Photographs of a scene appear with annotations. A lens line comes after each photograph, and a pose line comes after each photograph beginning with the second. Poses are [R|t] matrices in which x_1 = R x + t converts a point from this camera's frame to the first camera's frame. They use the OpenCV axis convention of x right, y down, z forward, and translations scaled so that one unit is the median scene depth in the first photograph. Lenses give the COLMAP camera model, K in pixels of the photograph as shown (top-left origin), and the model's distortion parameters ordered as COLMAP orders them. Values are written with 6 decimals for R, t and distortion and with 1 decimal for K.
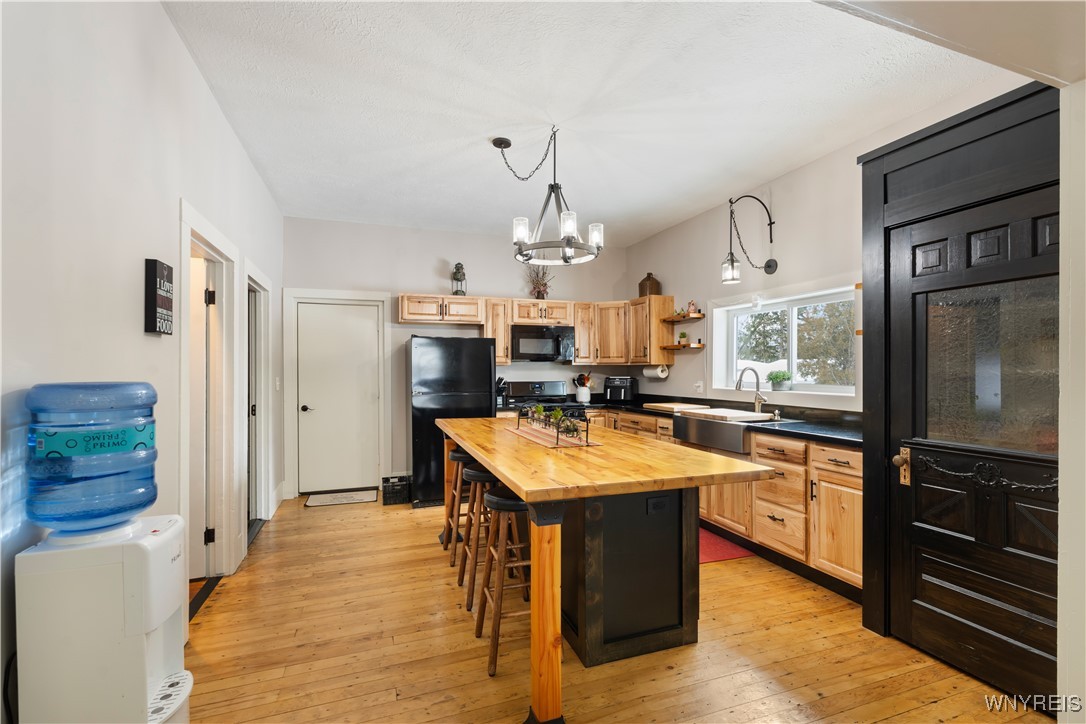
lens RADIAL K [[482.1, 0, 542.2], [0, 482.1, 368.5], [0, 0, 1]] dist [0.000927, 0.000069]
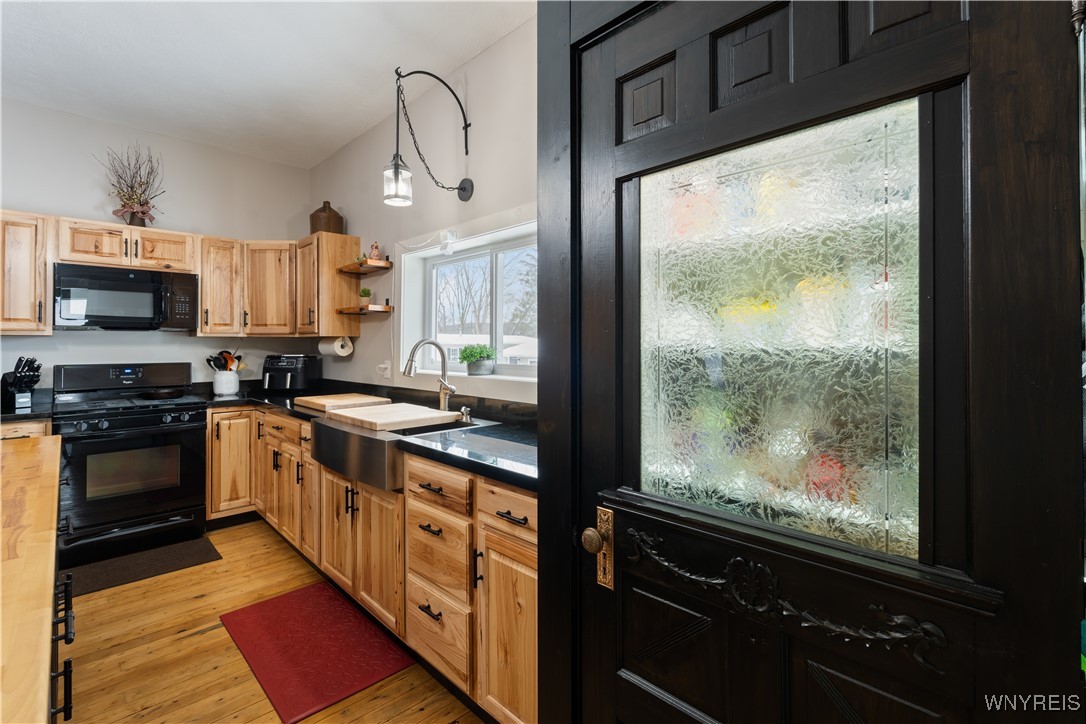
lens RADIAL K [[489.1, 0, 542.4], [0, 489.1, 339.1], [0, 0, 1]] dist [0.000091, 0.000011]
pose [[0.906324, 0.005044, 0.422554, 0.282722], [-0.001054, 0.999953, -0.009677, 0.002497], [-0.422583, 0.008325, 0.906286, 0.338763]]
